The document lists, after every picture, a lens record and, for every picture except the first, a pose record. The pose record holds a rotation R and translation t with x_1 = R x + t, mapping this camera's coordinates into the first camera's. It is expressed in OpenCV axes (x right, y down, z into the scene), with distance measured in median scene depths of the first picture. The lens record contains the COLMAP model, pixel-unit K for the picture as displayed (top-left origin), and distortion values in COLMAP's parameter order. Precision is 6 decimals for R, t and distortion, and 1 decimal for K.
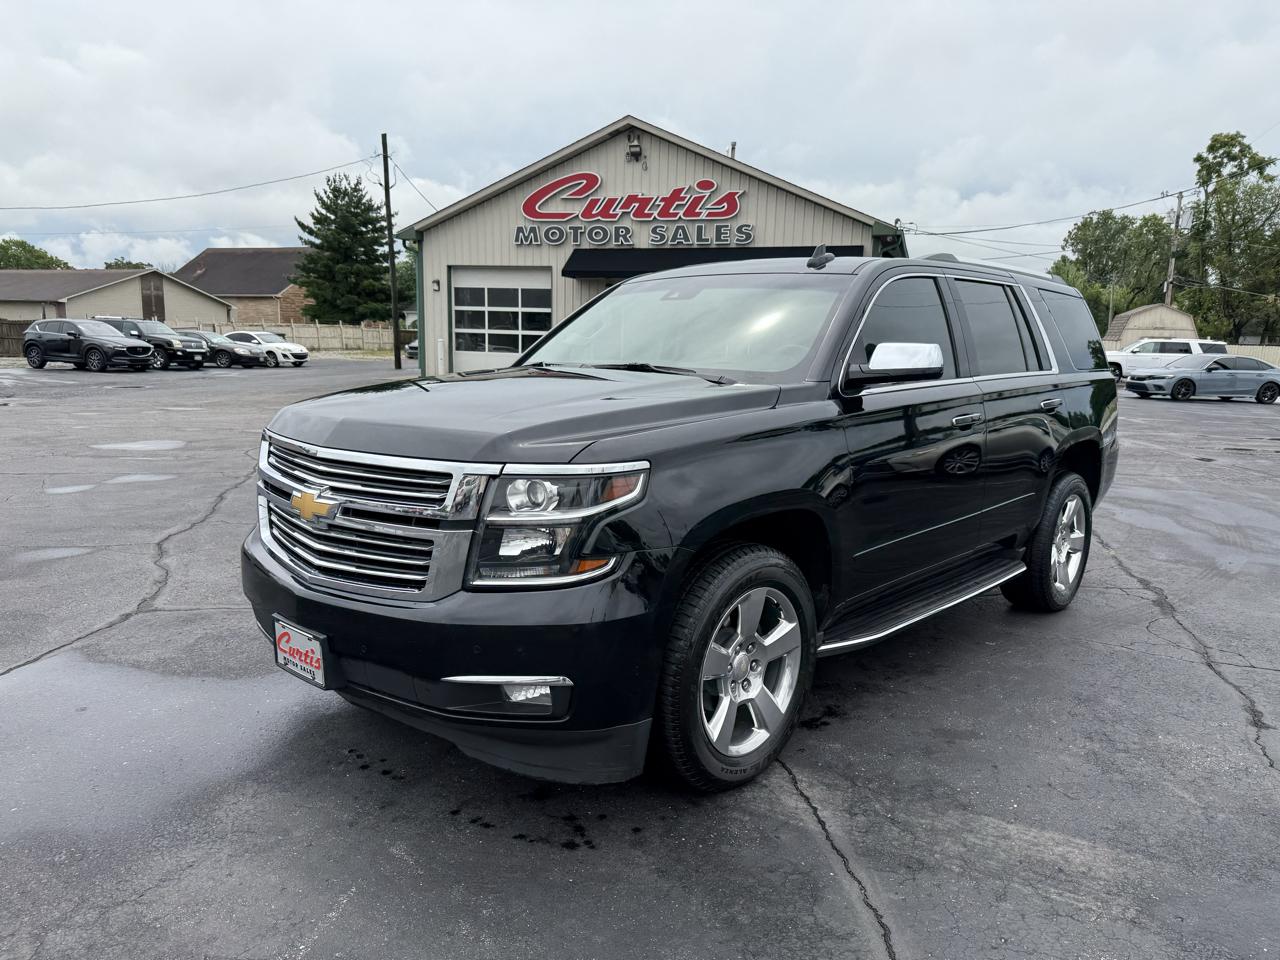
lens RADIAL K [[902.8, 0, 653.3], [0, 902.8, 490.0], [0, 0, 1]] dist [0.066334, -0.087850]
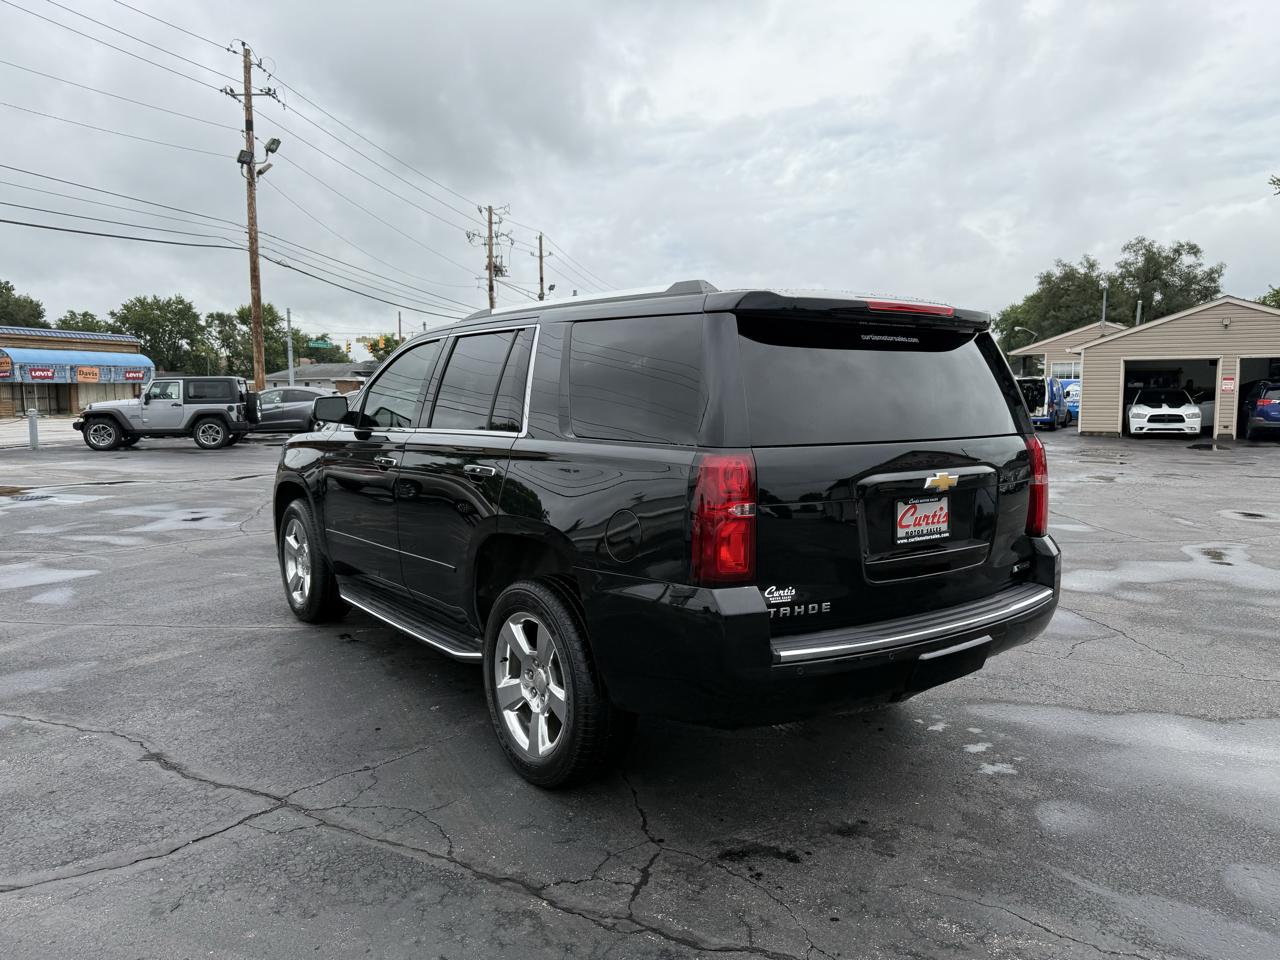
lens RADIAL K [[902.8, 0, 644.4], [0, 902.8, 487.9], [0, 0, 1]] dist [0.066334, -0.087850]
pose [[-0.190395, 0.084443, -0.978069, 1.144189], [-0.166075, 0.979164, 0.116867, -0.189266], [0.967558, 0.184683, -0.172404, 1.229453]]
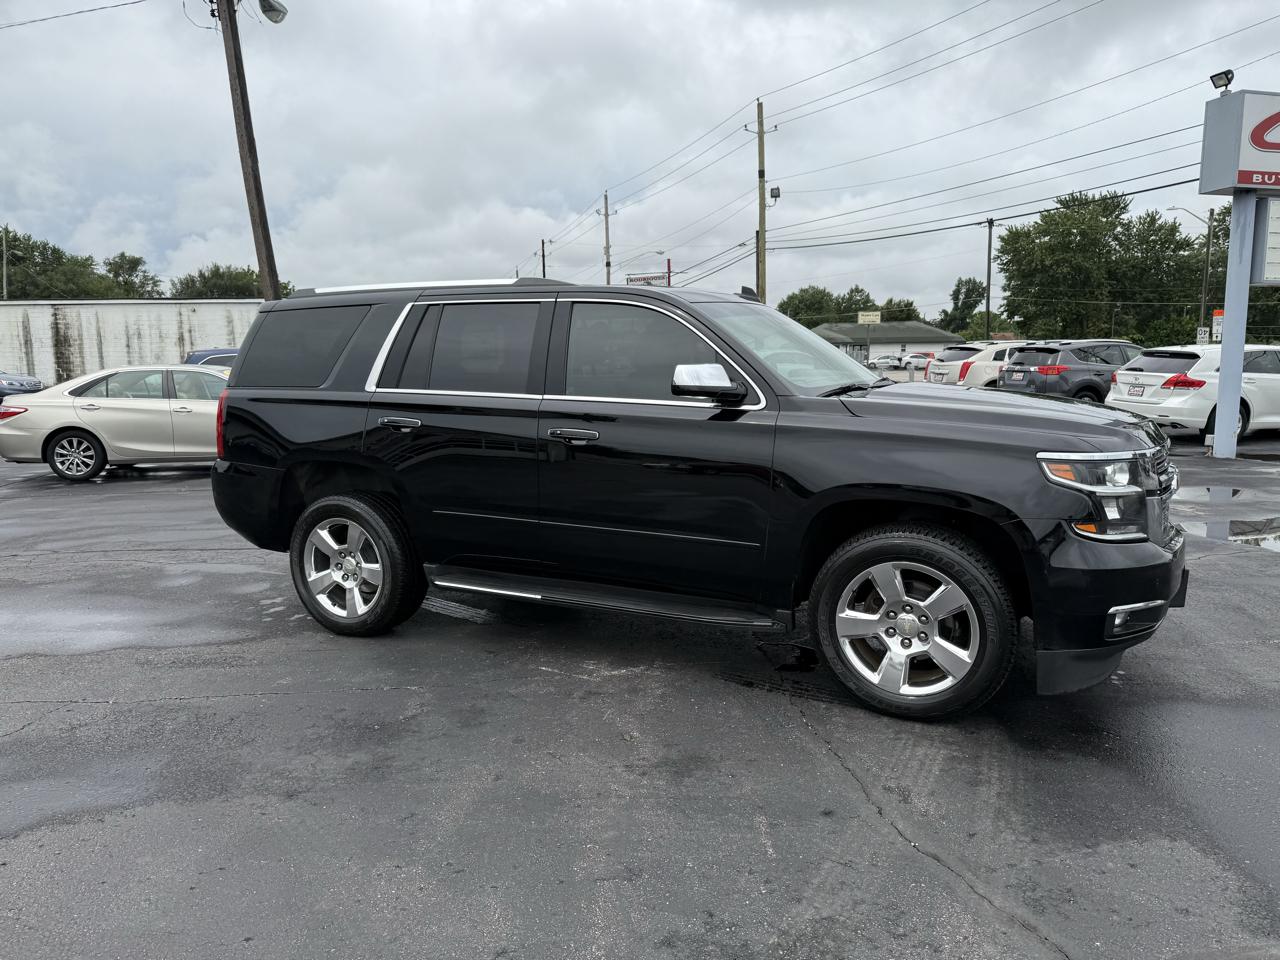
lens RADIAL K [[902.8, 0, 647.6], [0, 902.8, 477.0], [0, 0, 1]] dist [0.066334, -0.087850]
pose [[-0.281392, -0.147403, 0.948204, -0.857760], [0.160654, 0.966948, 0.197993, -0.230203], [-0.946049, 0.208046, -0.248410, 1.226206]]
